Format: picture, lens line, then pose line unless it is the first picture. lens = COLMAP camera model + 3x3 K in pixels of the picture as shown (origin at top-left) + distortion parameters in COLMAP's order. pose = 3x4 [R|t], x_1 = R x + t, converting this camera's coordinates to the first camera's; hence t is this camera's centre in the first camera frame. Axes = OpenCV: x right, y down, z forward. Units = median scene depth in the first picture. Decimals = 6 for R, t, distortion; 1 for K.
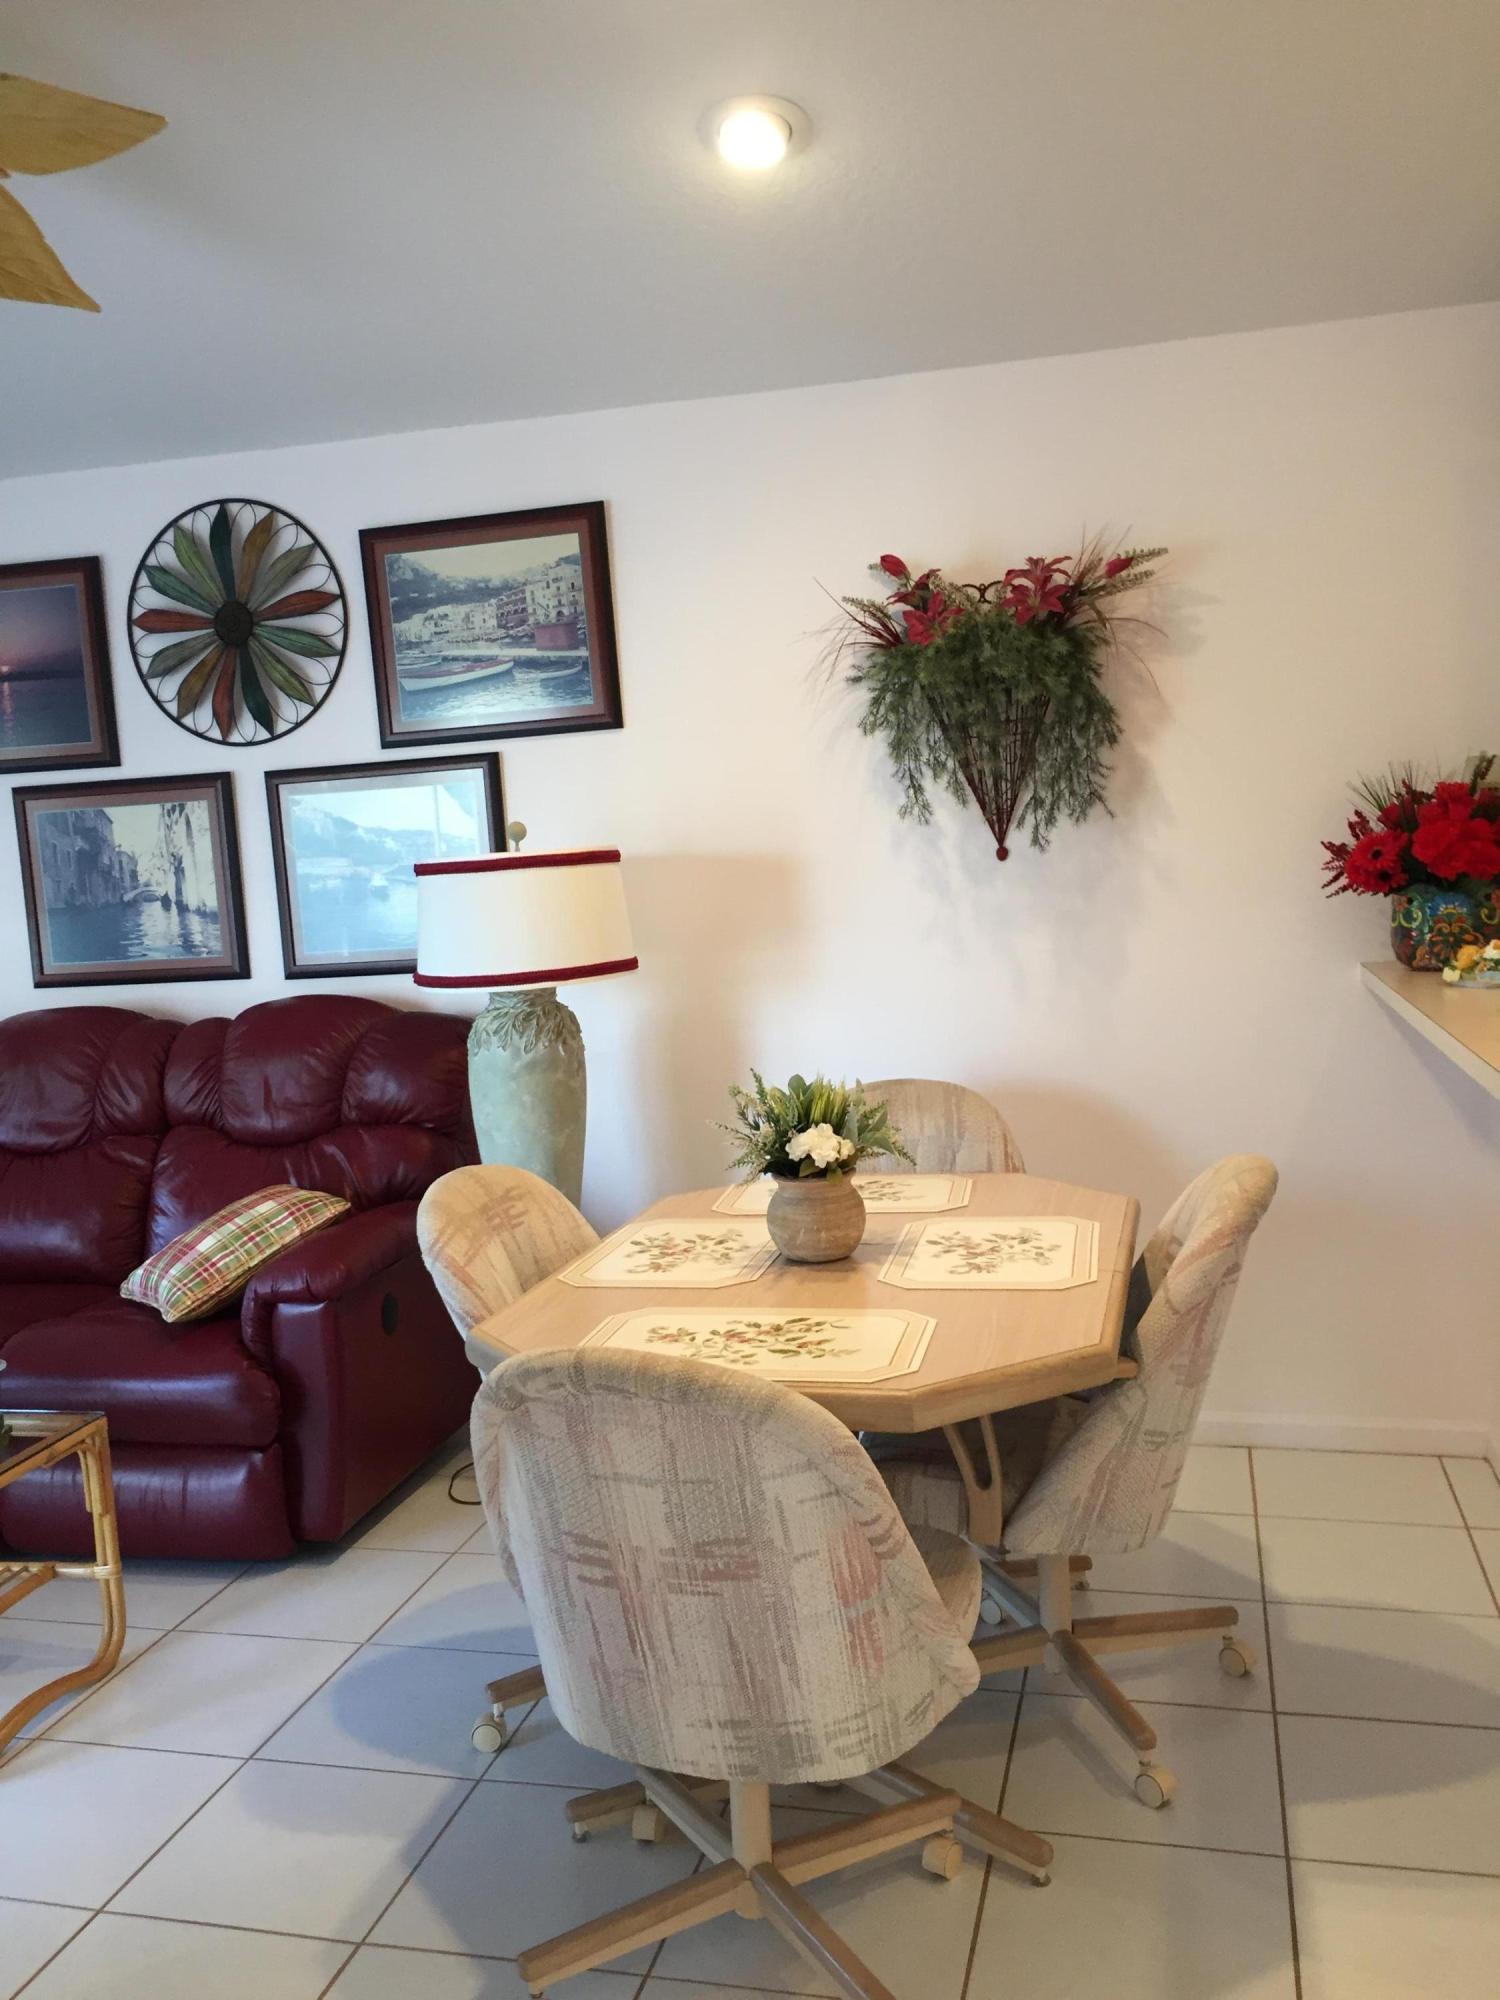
lens RADIAL K [[1706.4, 0, 759.1], [0, 1706.4, 990.9], [0, 0, 1]] dist [0.077360, -0.111291]
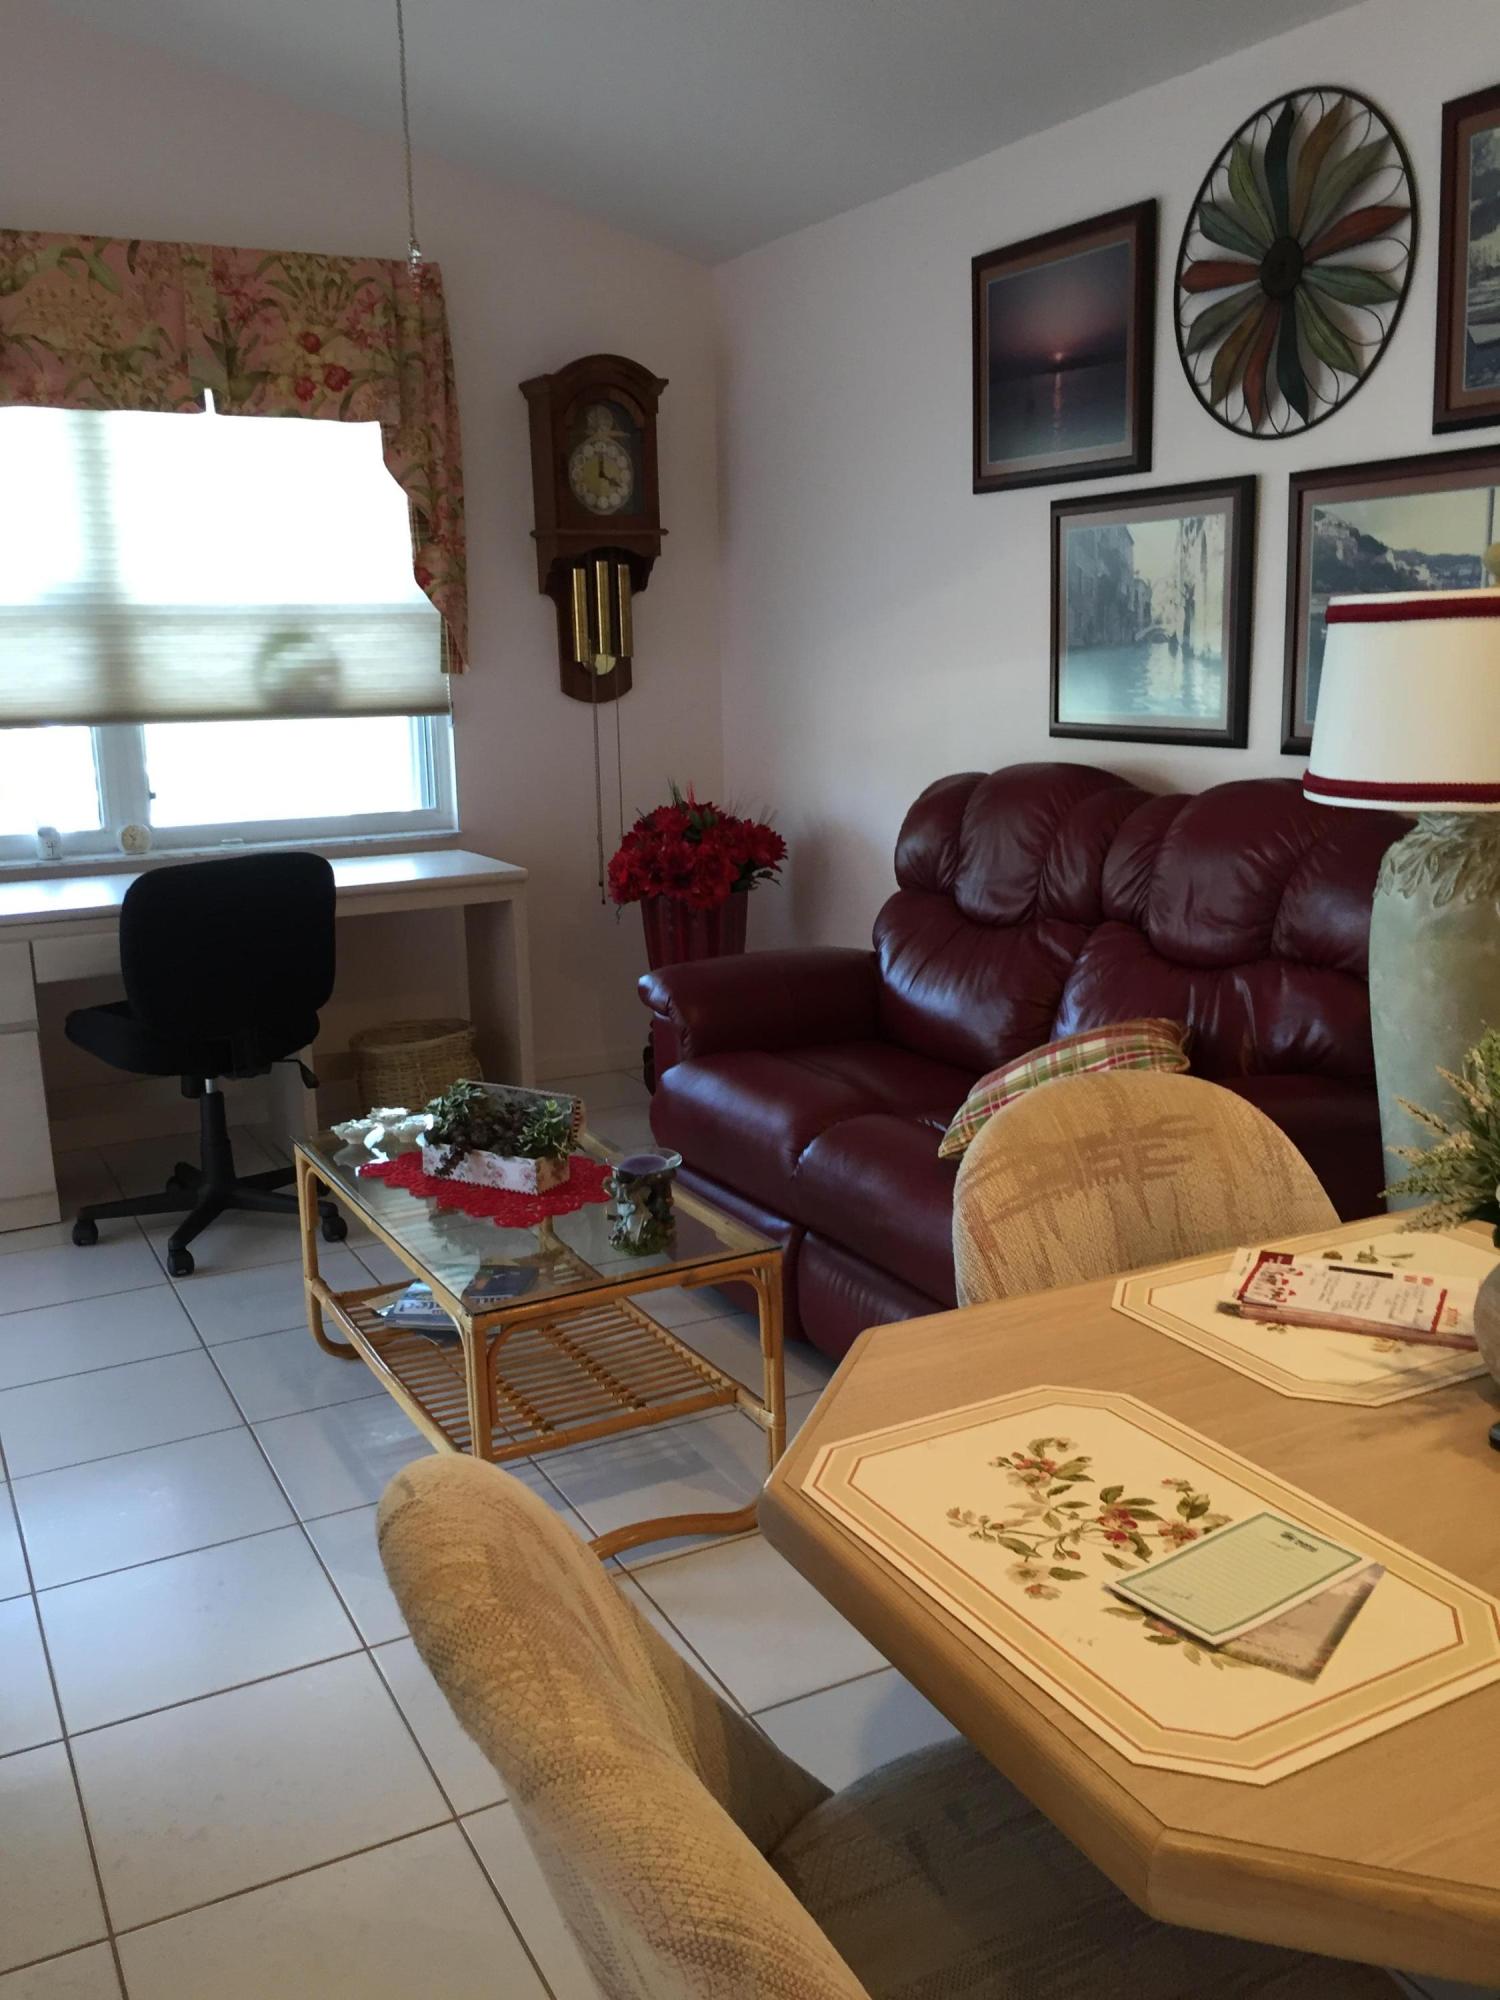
lens RADIAL K [[1706.4, 0, 753.0], [0, 1706.4, 996.3], [0, 0, 1]] dist [0.077360, -0.111291]
pose [[0.660321, 0.200897, -0.723614, 0.150814], [-0.083106, 0.977184, 0.195459, -0.031985], [0.746371, -0.068929, 0.661951, 0.308878]]
